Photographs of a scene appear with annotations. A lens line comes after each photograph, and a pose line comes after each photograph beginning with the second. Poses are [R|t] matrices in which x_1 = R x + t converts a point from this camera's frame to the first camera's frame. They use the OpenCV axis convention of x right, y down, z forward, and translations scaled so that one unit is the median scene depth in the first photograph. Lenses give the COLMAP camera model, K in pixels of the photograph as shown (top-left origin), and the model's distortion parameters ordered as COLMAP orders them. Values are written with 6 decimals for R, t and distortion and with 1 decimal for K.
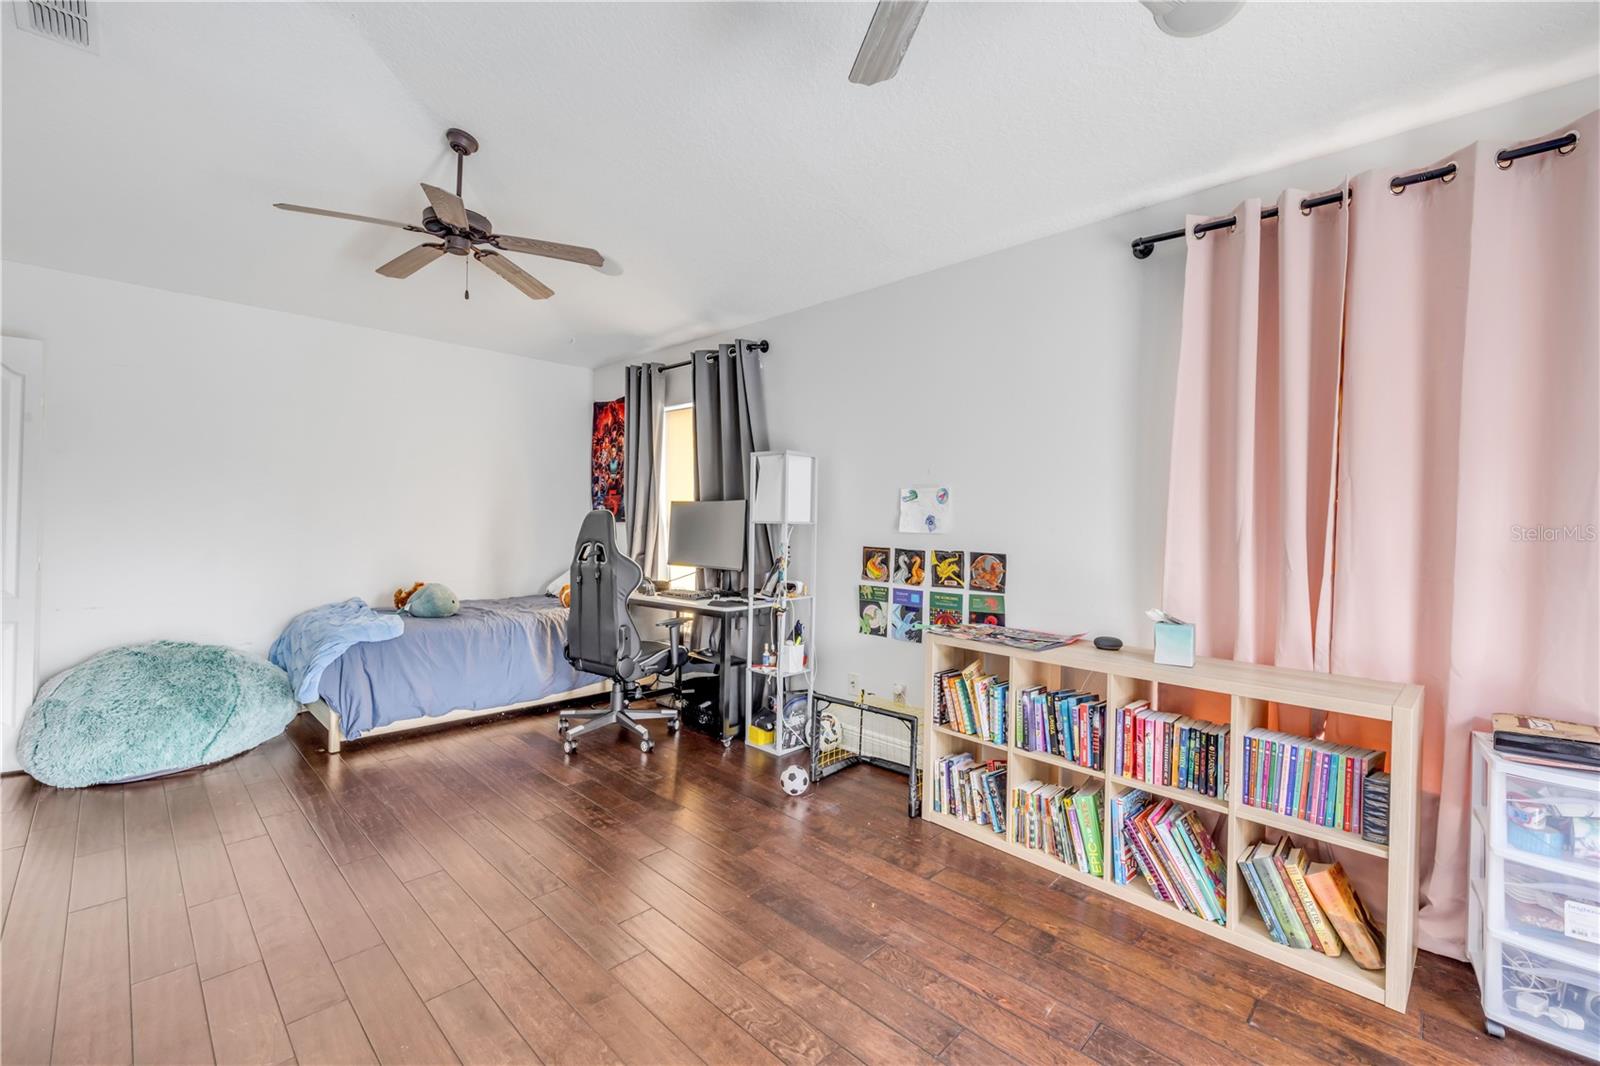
lens RADIAL K [[678.7, 0, 800.0], [0, 678.7, 533.0], [0, 0, 1]] dist [0.000509, 0.000172]
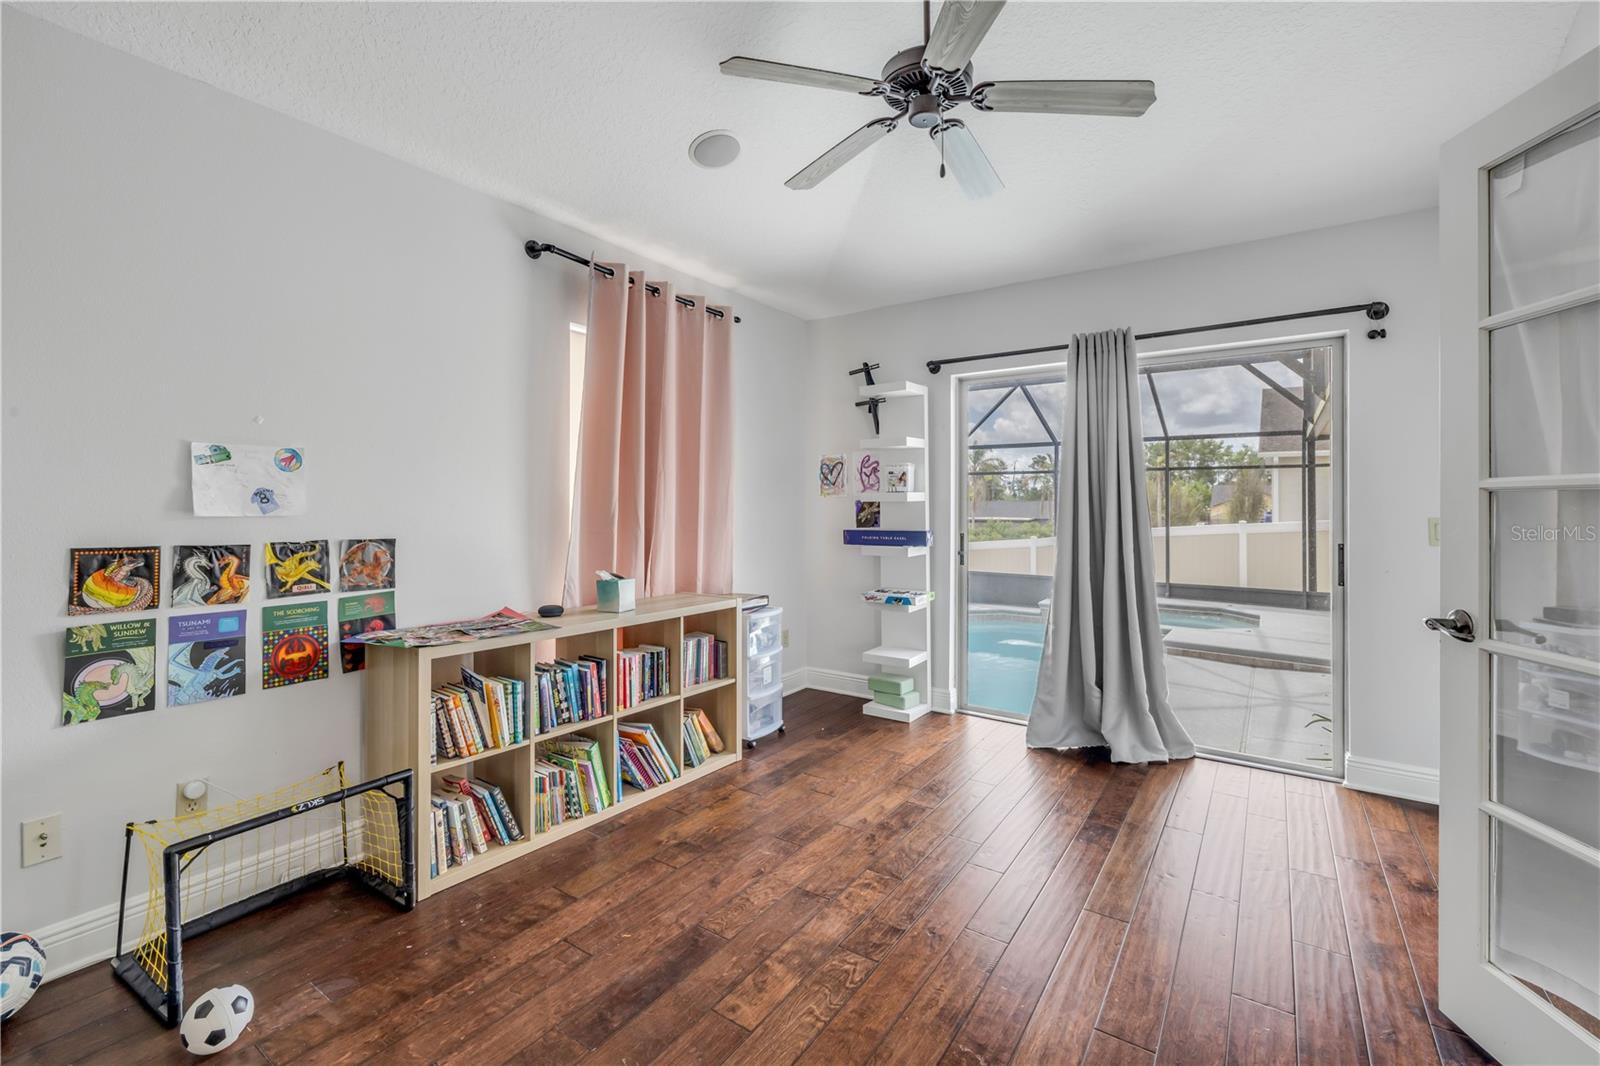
lens RADIAL K [[685.4, 0, 798.2], [0, 685.4, 509.2], [0, 0, 1]] dist [0.000244, 0.000155]
pose [[-0.169827, -0.018907, 0.985292, -0.542241], [0.012087, 0.999701, 0.021267, -0.014367], [-0.985400, 0.015521, -0.169548, 0.628077]]
